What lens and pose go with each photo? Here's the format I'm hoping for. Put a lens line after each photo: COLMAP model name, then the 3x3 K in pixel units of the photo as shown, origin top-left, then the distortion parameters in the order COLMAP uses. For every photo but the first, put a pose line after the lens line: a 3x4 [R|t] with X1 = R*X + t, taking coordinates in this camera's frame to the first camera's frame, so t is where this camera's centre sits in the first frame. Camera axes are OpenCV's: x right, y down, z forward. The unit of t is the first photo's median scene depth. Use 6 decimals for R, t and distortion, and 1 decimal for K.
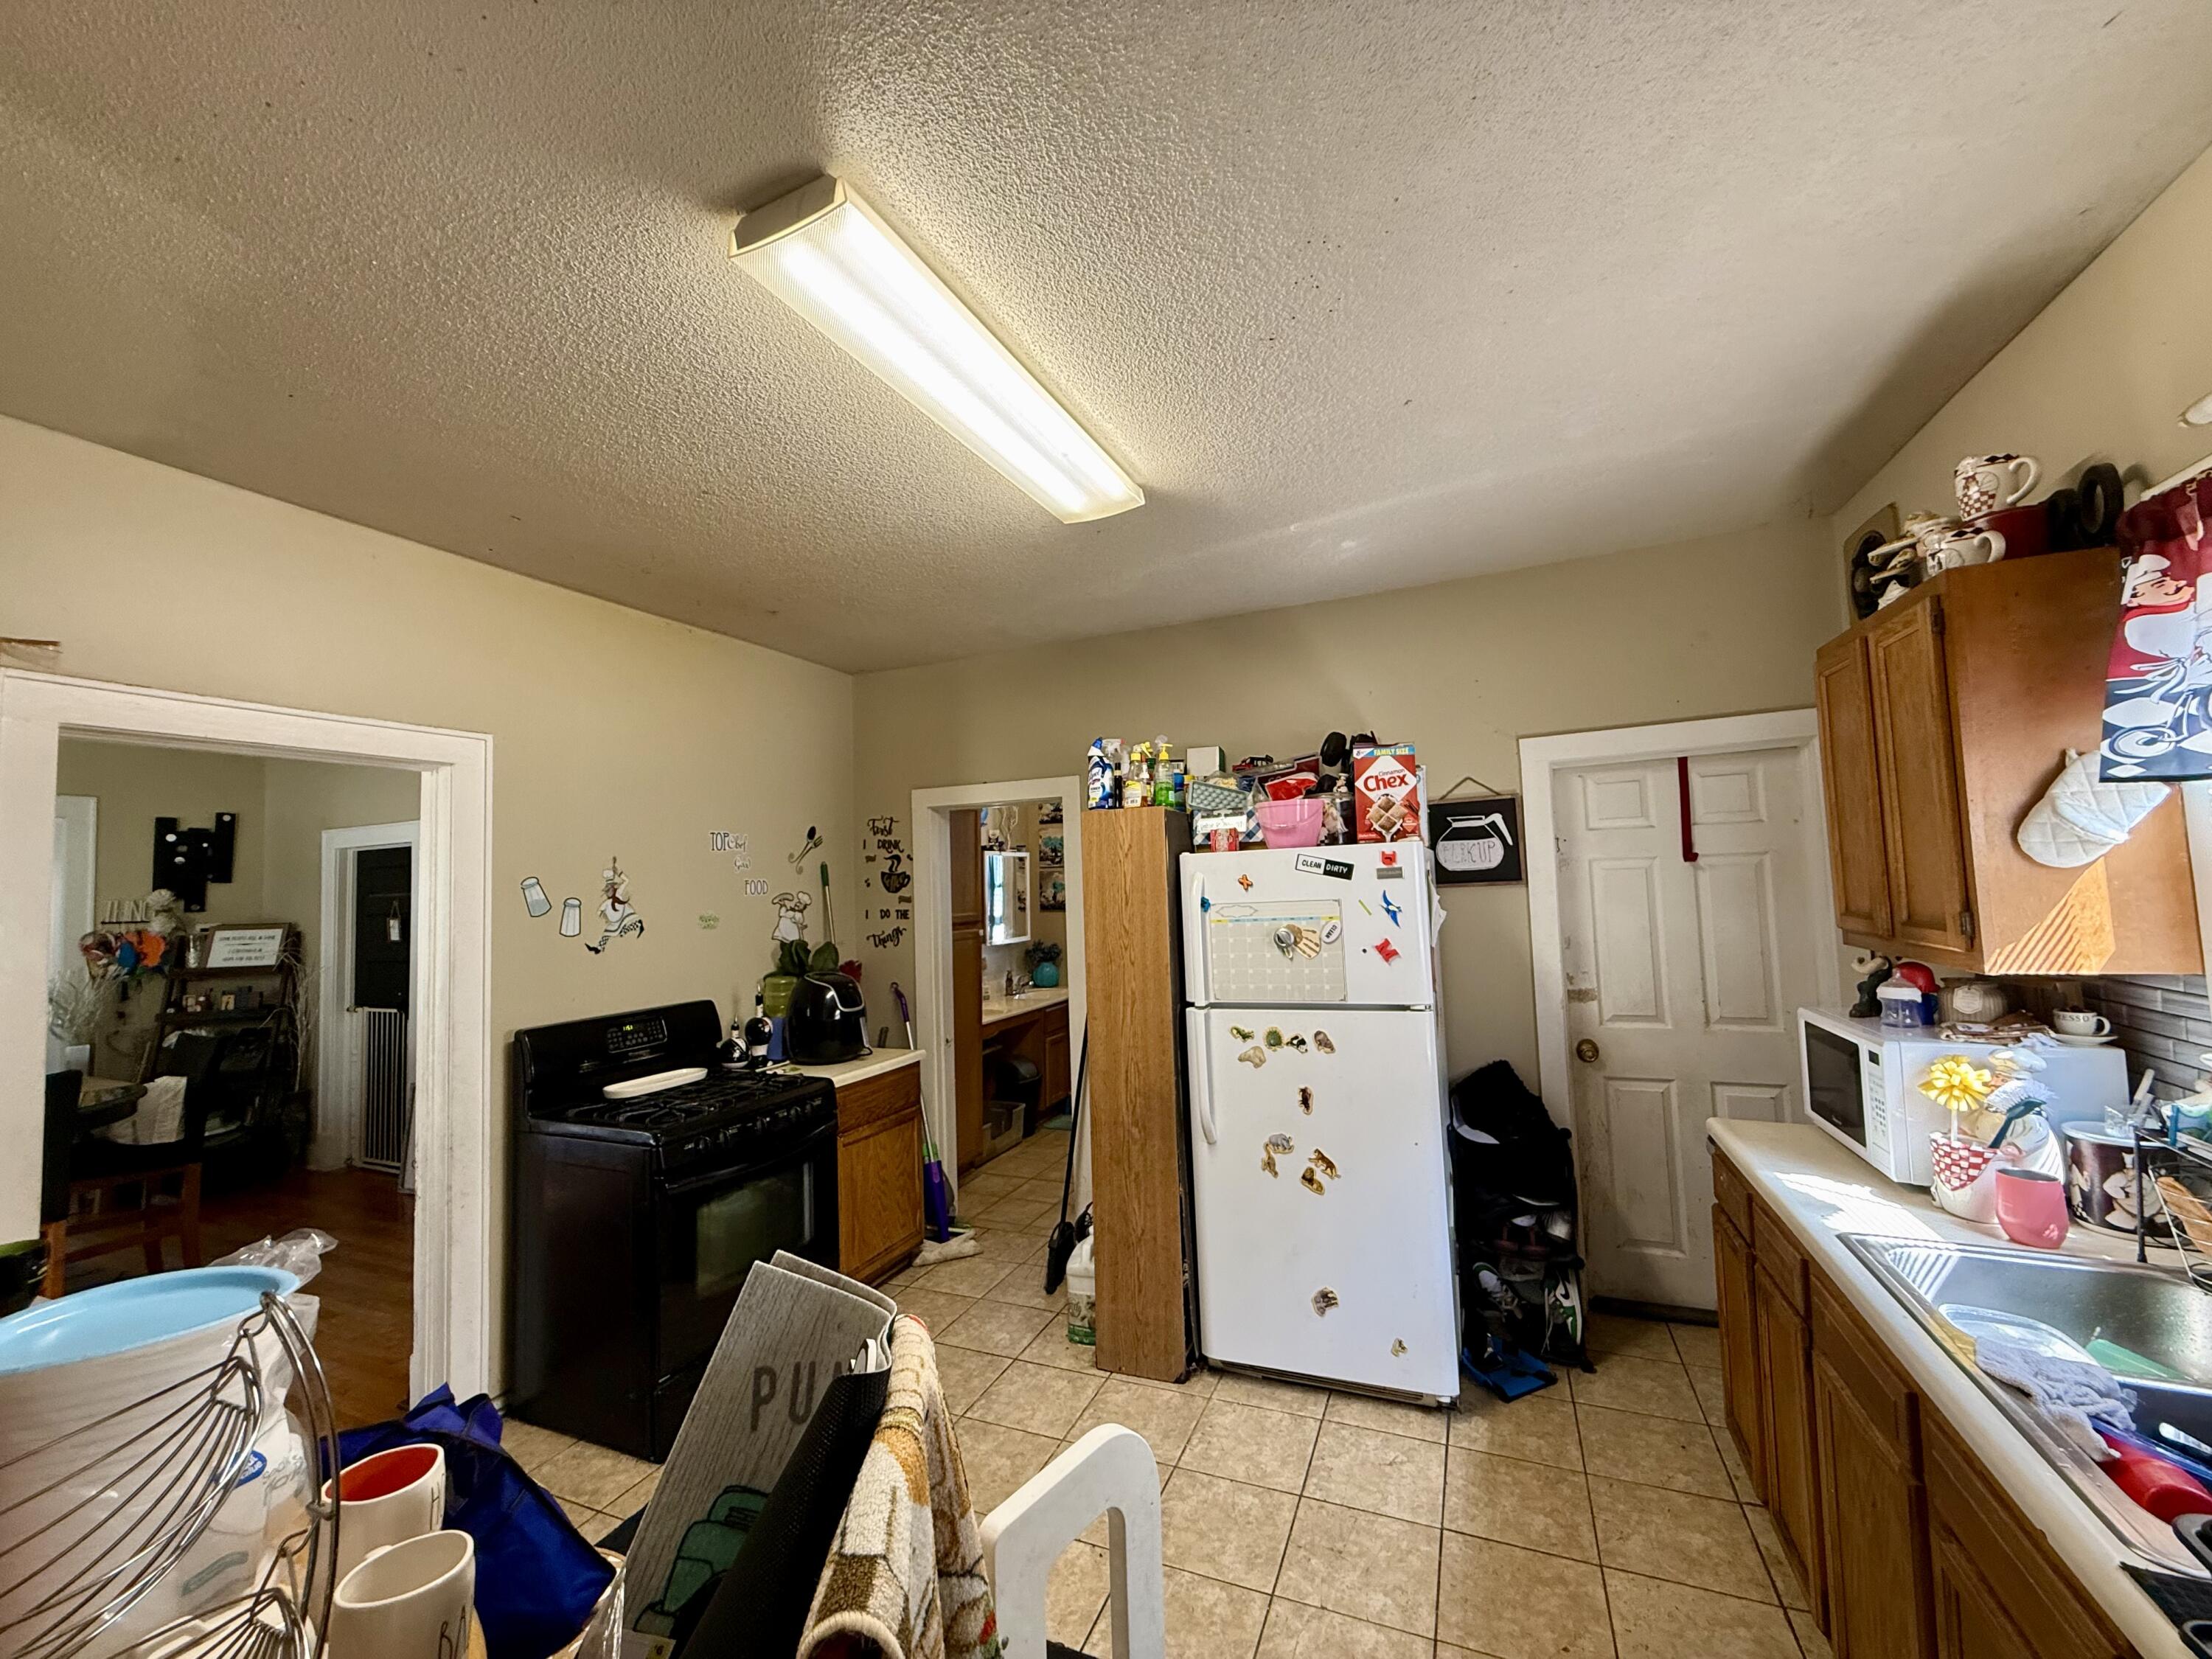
lens RADIAL K [[882.9, 0, 1097.8], [0, 882.9, 833.3], [0, 0, 1]] dist [0.000224, -0.000259]
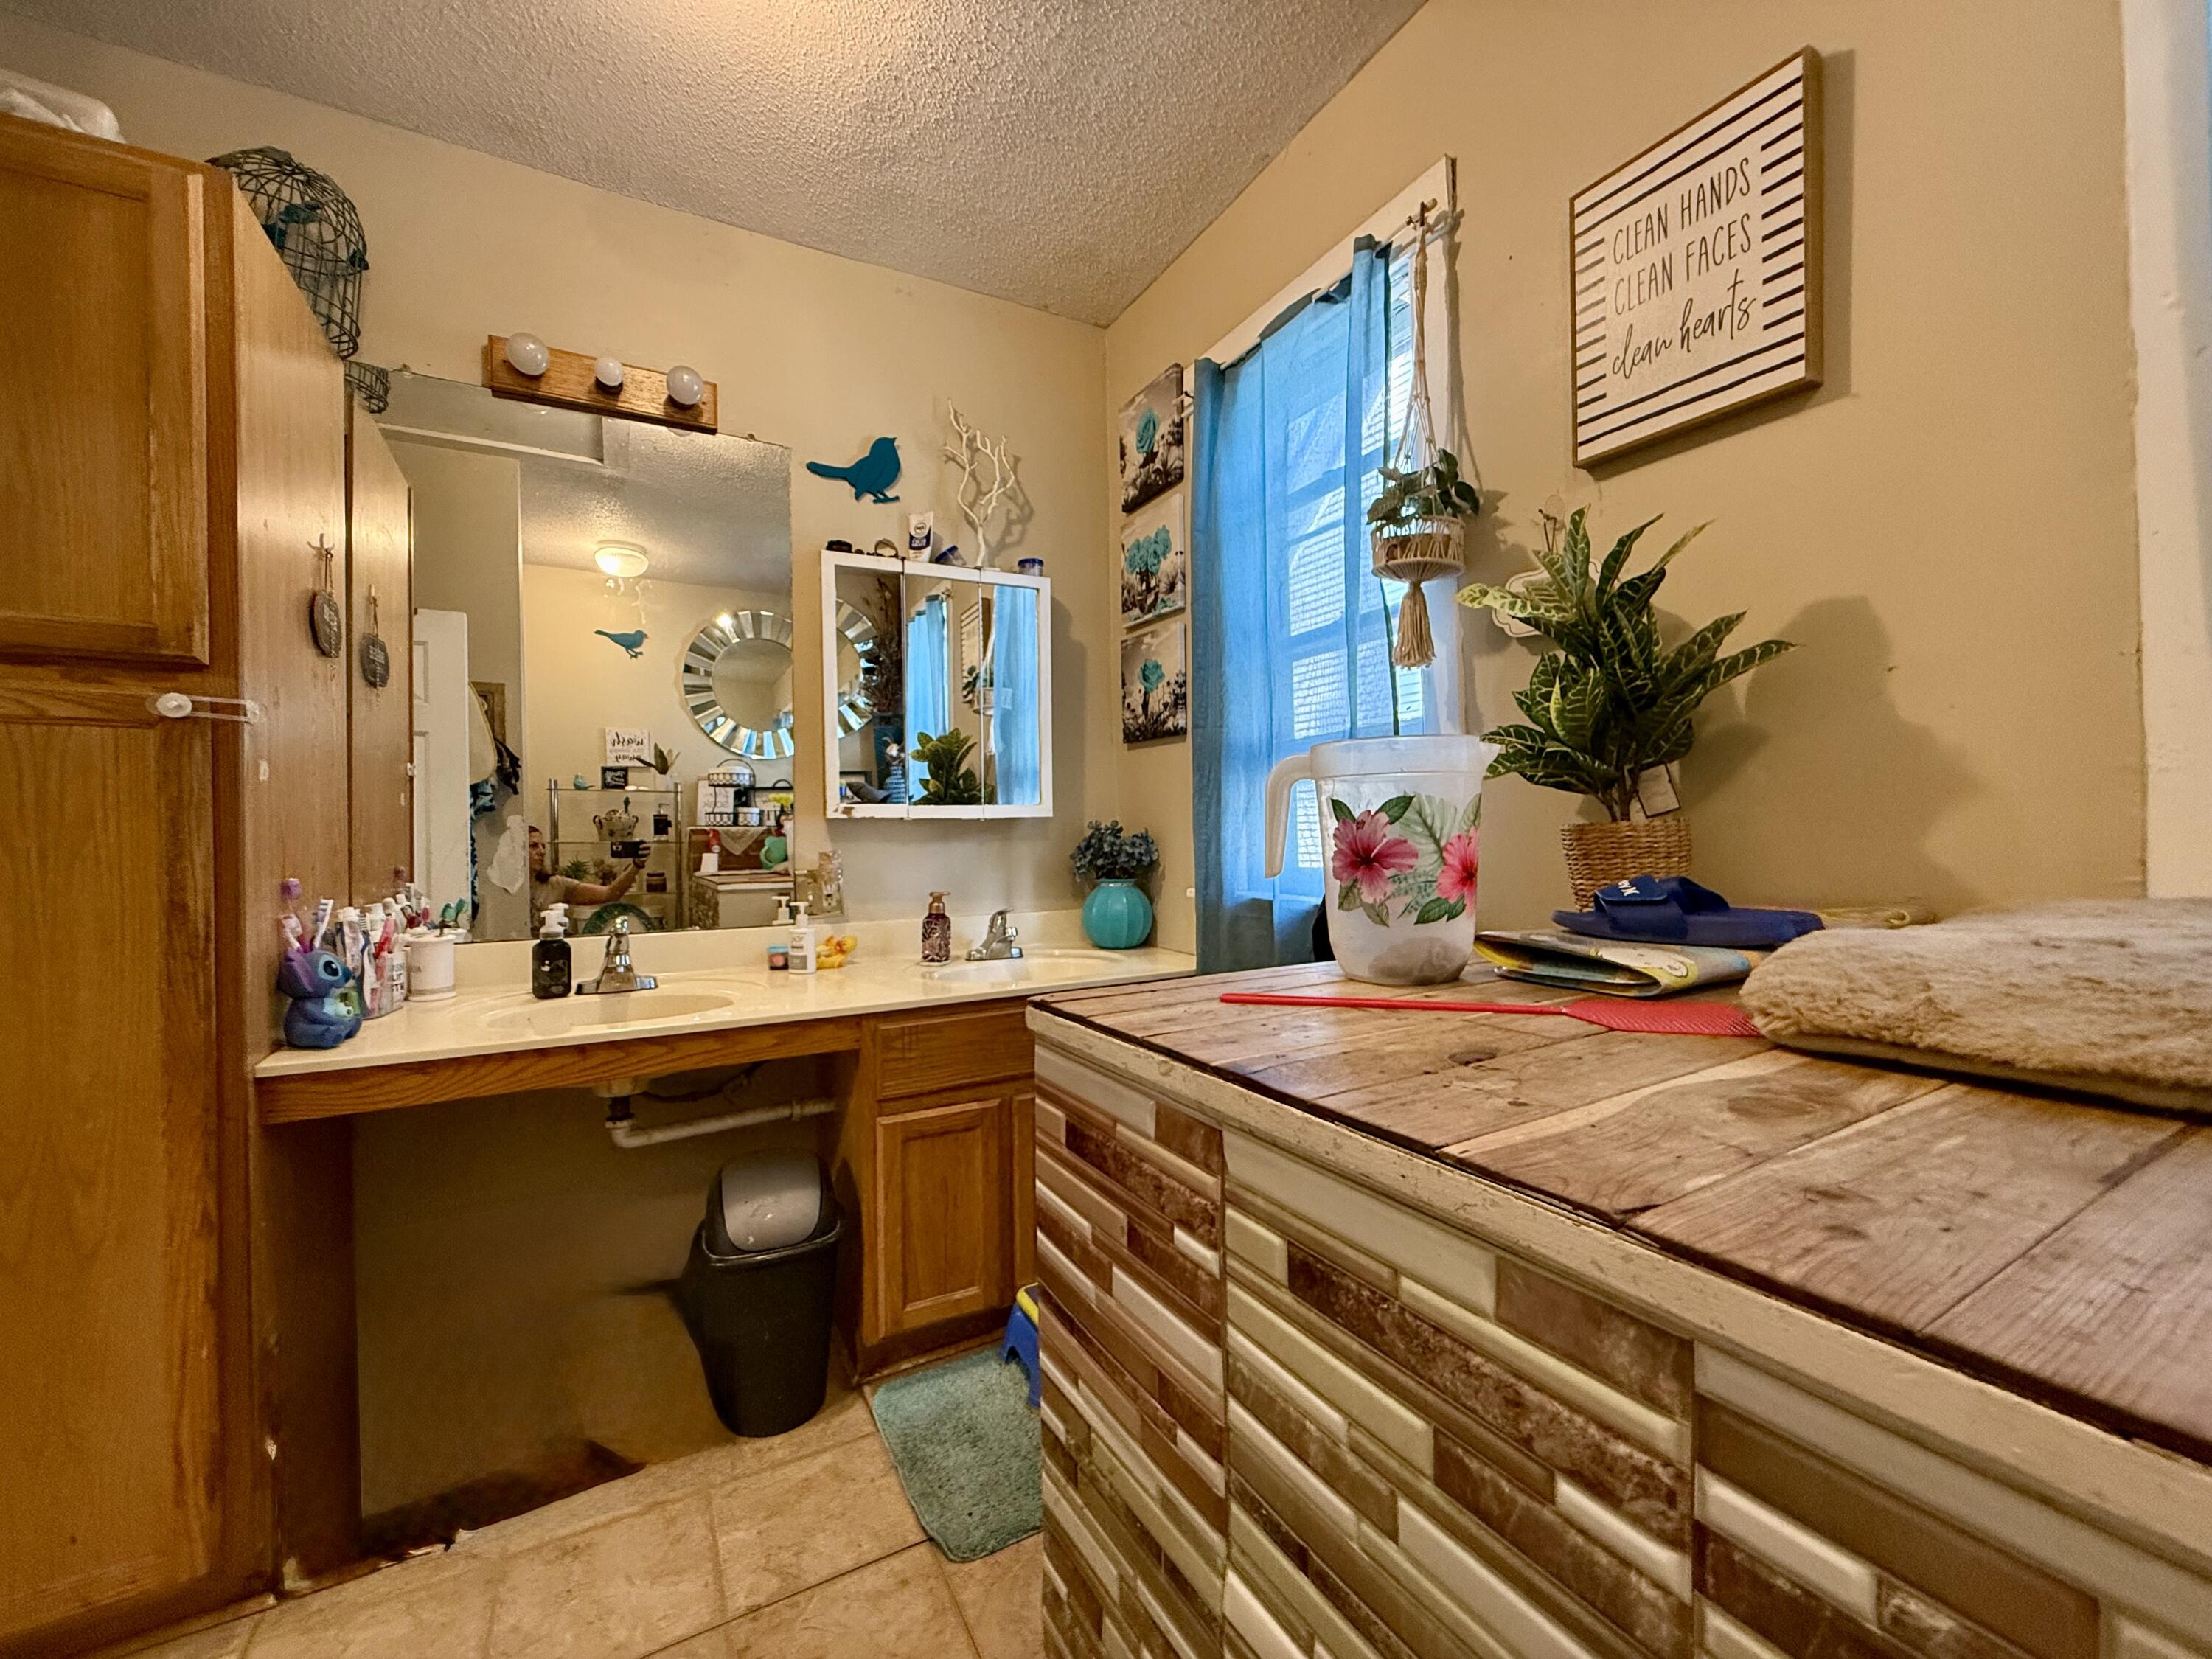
lens RADIAL K [[882.9, 0, 1092.0], [0, 882.9, 834.3], [0, 0, 1]] dist [0.000224, -0.000259]
pose [[0.792751, 0.020516, -0.609200, 0.085327], [0.023212, 0.997692, 0.063805, 0.055505], [0.609103, -0.064723, 0.790446, 0.378328]]
